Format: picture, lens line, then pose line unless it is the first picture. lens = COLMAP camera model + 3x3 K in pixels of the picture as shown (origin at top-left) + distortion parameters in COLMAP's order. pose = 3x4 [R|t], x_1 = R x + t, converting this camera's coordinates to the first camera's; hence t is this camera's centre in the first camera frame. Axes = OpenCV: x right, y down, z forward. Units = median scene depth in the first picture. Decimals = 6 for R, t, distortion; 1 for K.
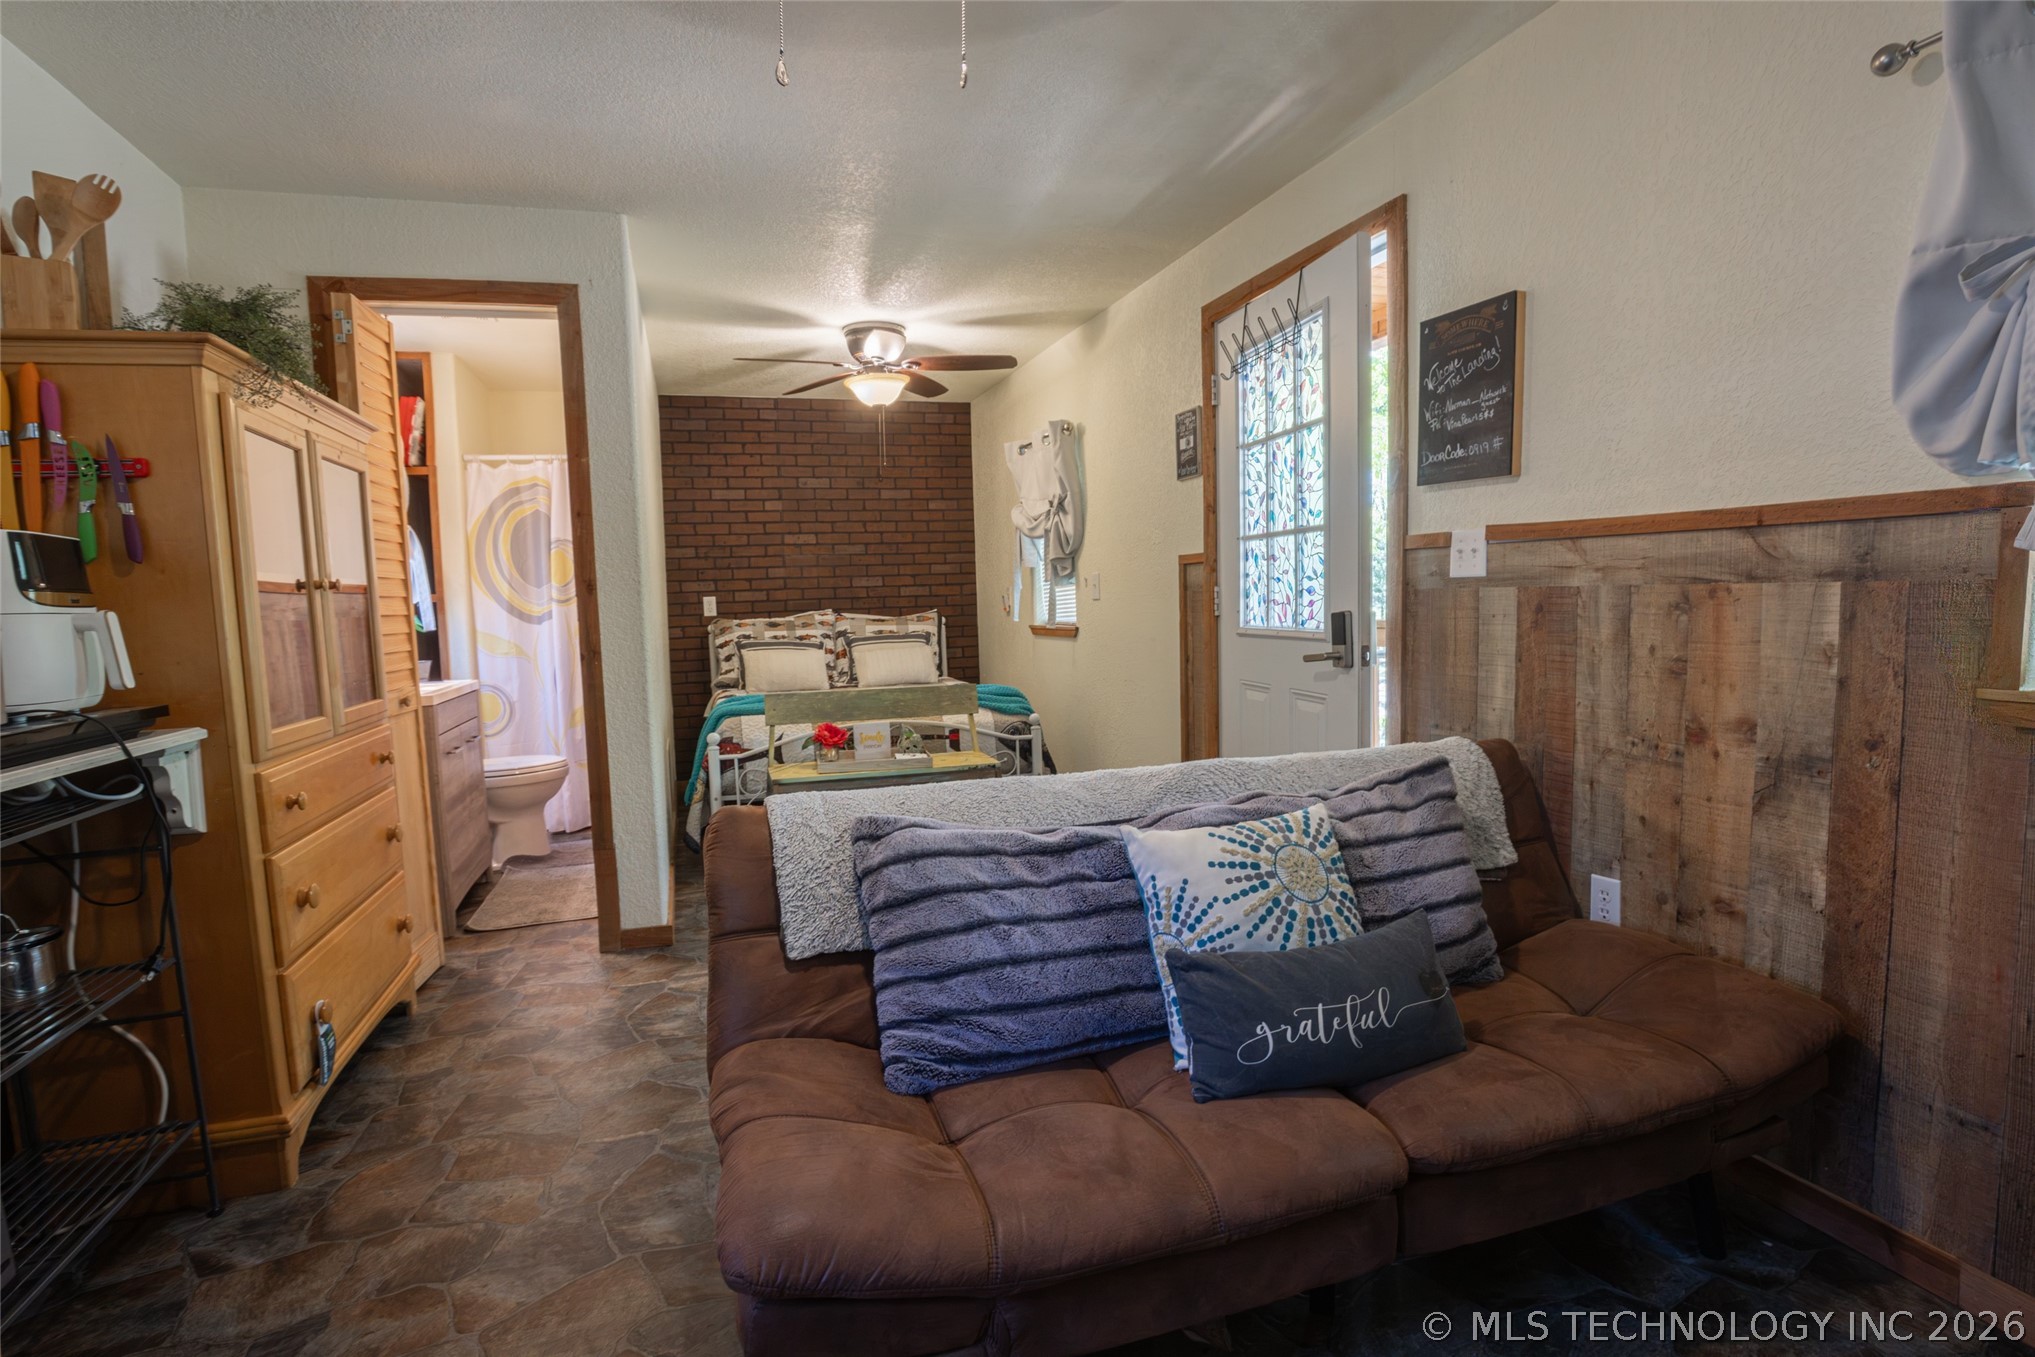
lens RADIAL K [[952.7, 0, 997.4], [0, 952.7, 678.7], [0, 0, 1]] dist [-0.030114, 0.001006]
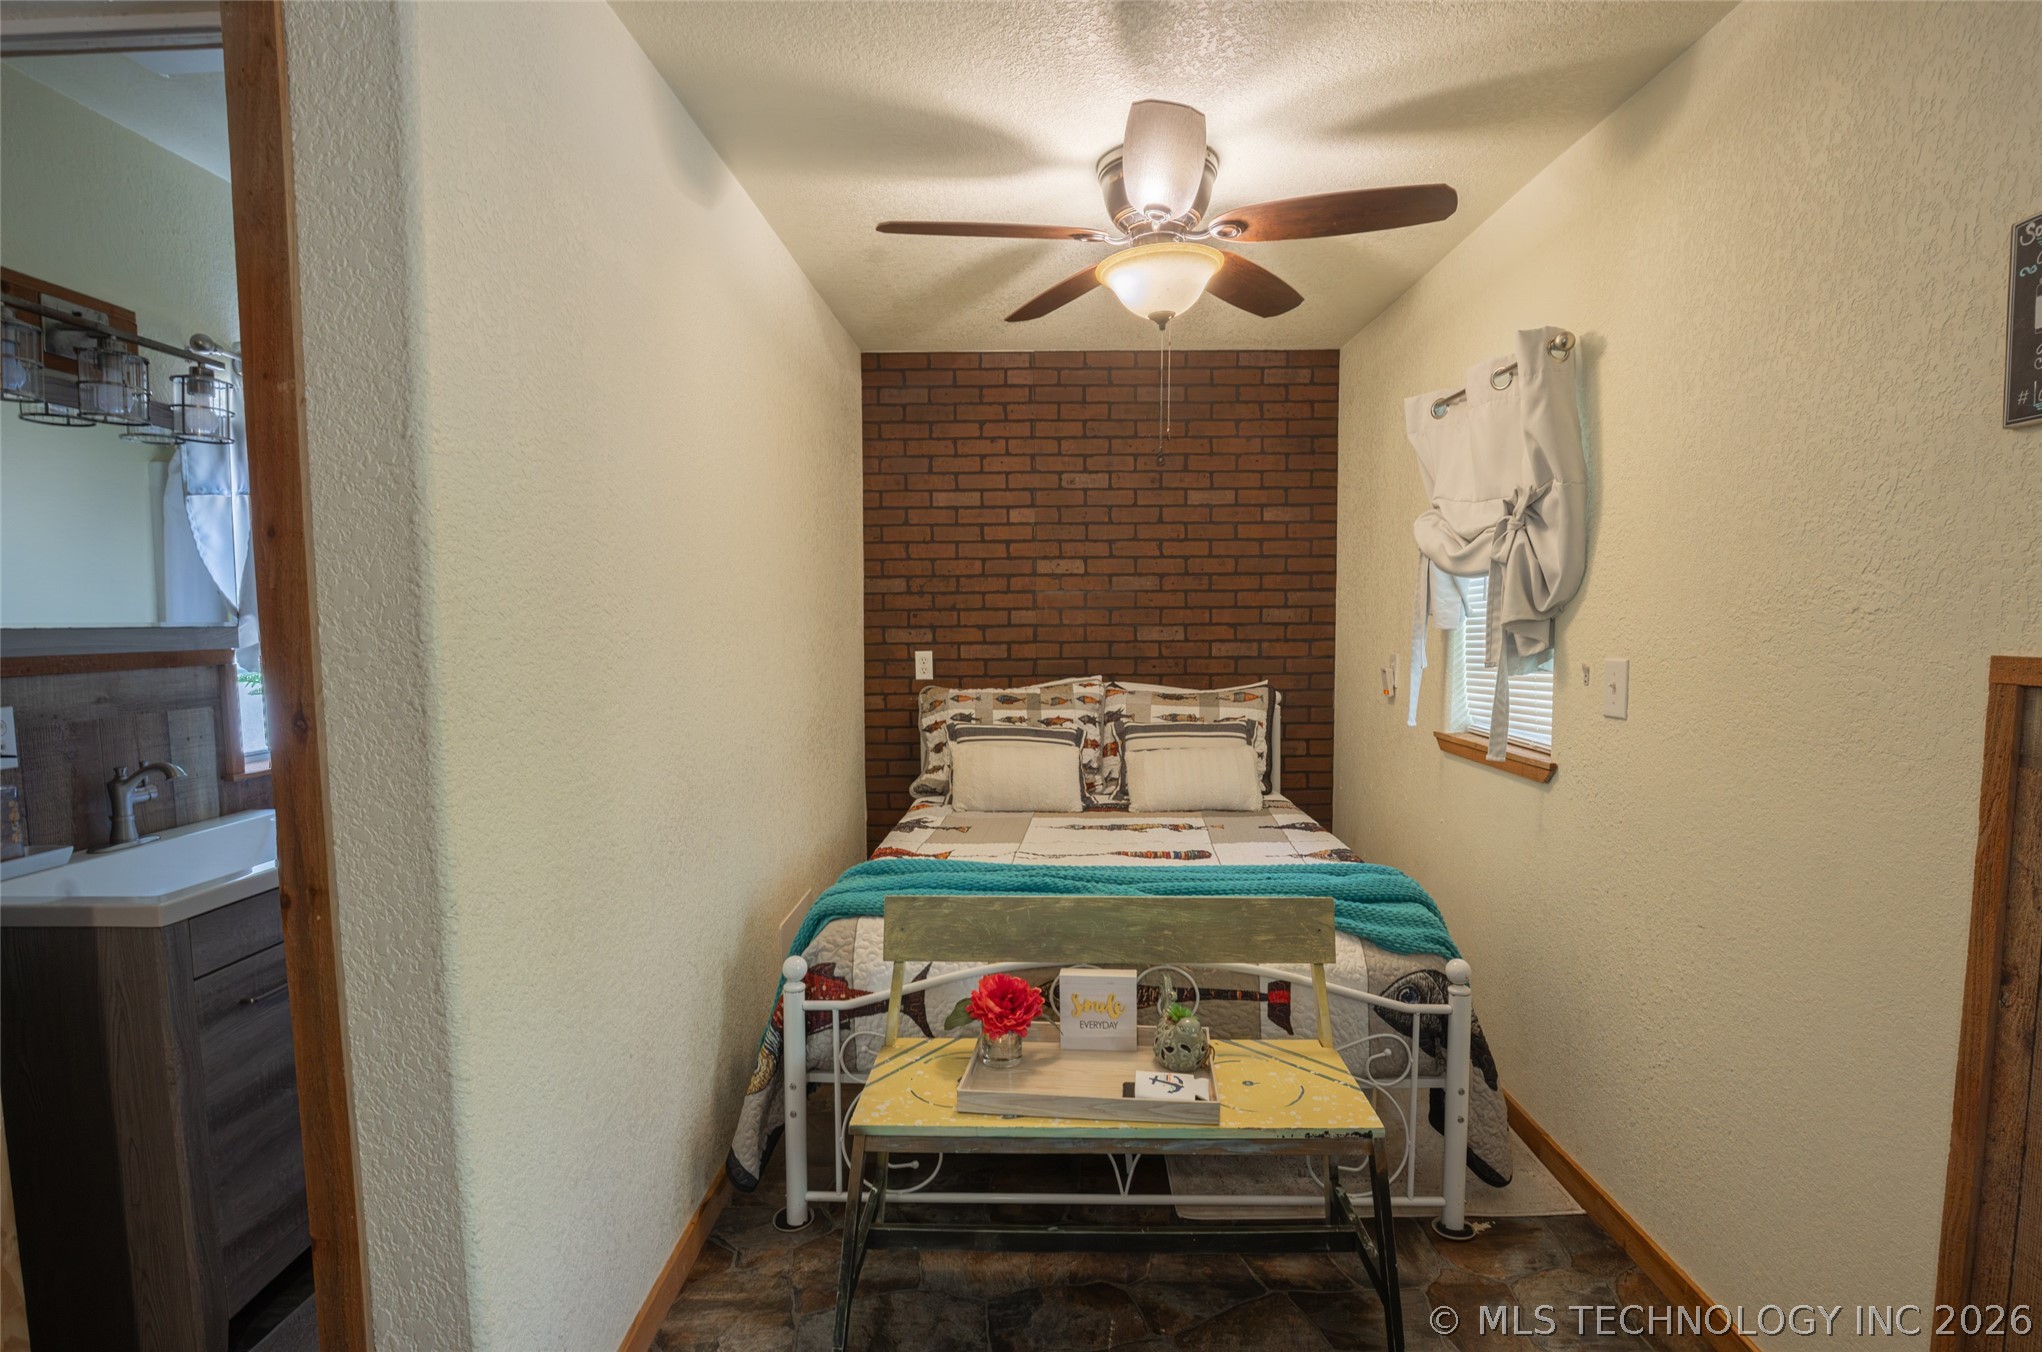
lens RADIAL K [[985.2, 0, 1045.9], [0, 985.2, 703.1], [0, 0, 1]] dist [-0.025862, 0.000425]
pose [[0.955636, 0.049512, -0.290358, -0.017650], [-0.048434, 0.998767, 0.010901, -0.070040], [0.290539, 0.003645, 0.956856, 0.407177]]
